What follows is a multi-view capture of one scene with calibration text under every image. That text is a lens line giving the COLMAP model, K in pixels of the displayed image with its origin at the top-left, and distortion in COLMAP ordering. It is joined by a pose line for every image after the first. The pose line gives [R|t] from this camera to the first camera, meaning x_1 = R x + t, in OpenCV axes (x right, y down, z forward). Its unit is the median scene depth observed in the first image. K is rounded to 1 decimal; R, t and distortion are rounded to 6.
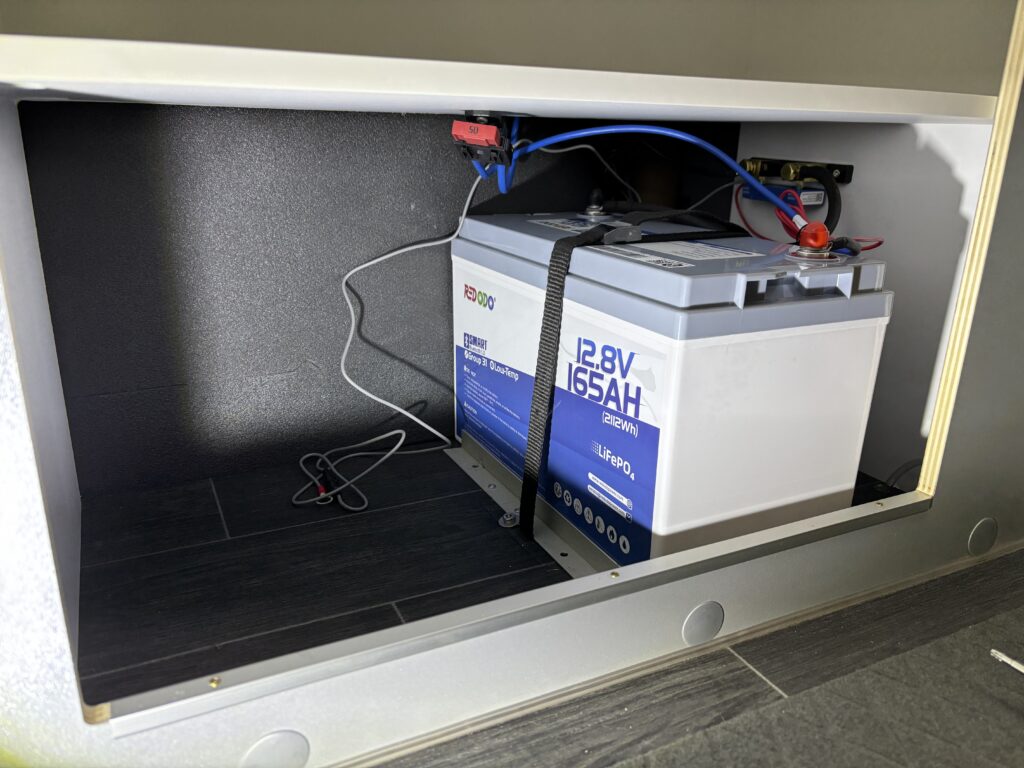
lens RADIAL K [[774.3, 0, 512.0], [0, 774.3, 392.1], [0, 0, 1]] dist [0.027619, -0.043563]
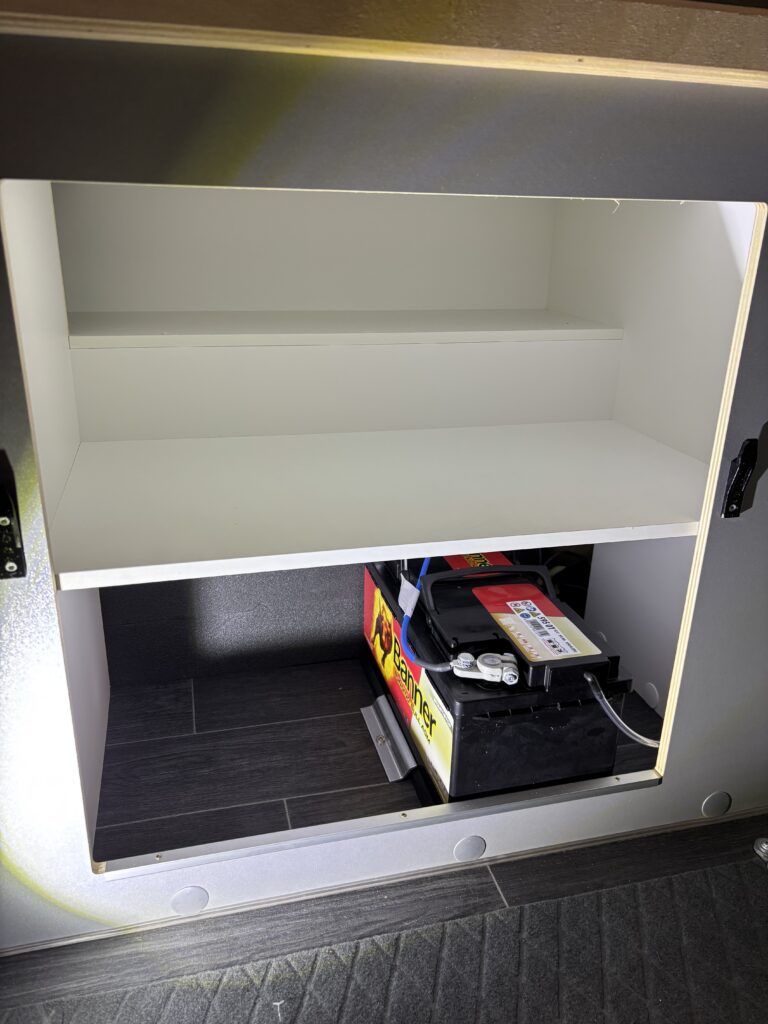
lens RADIAL K [[774.3, 0, 389.4], [0, 774.3, 505.4], [0, 0, 1]] dist [0.027619, -0.043563]
pose [[0.979533, 0.073565, -0.187356, 0.282861], [-0.069154, 0.997155, 0.029979, -0.355693], [0.189029, -0.016409, 0.981834, -0.451720]]
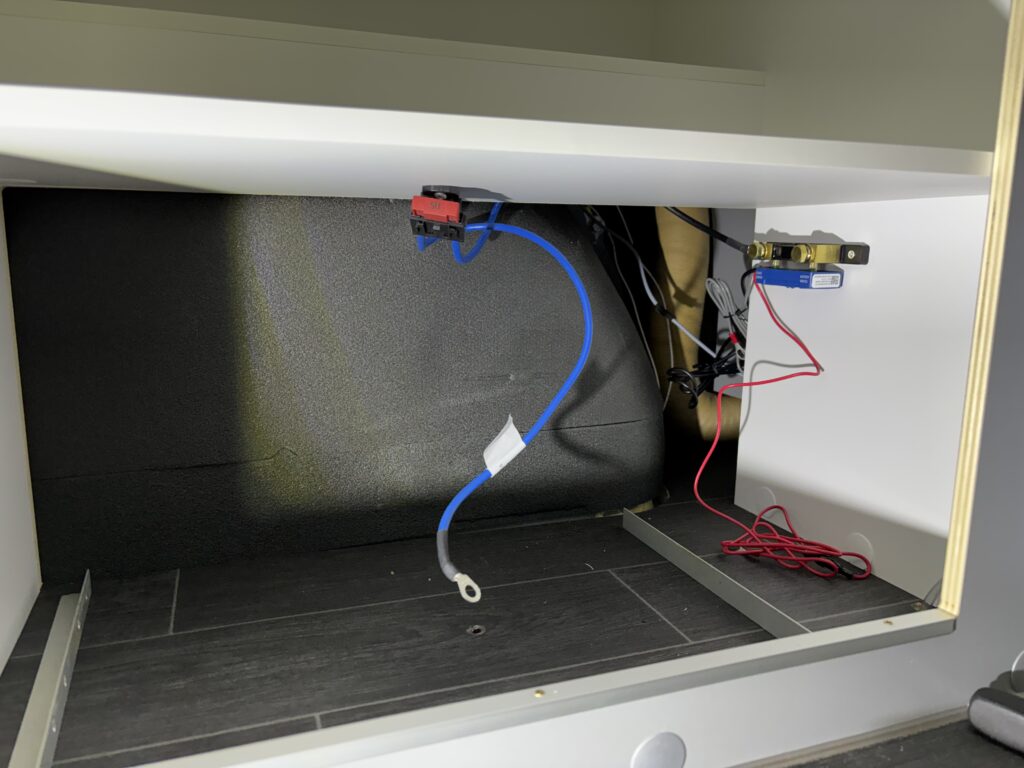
lens RADIAL K [[774.3, 0, 512.4], [0, 774.3, 389.9], [0, 0, 1]] dist [0.027619, -0.043563]
pose [[0.993870, 0.007518, -0.110295, 0.154000], [-0.023047, 0.989855, -0.140201, 0.021594], [0.108122, 0.141883, 0.983961, 0.090915]]
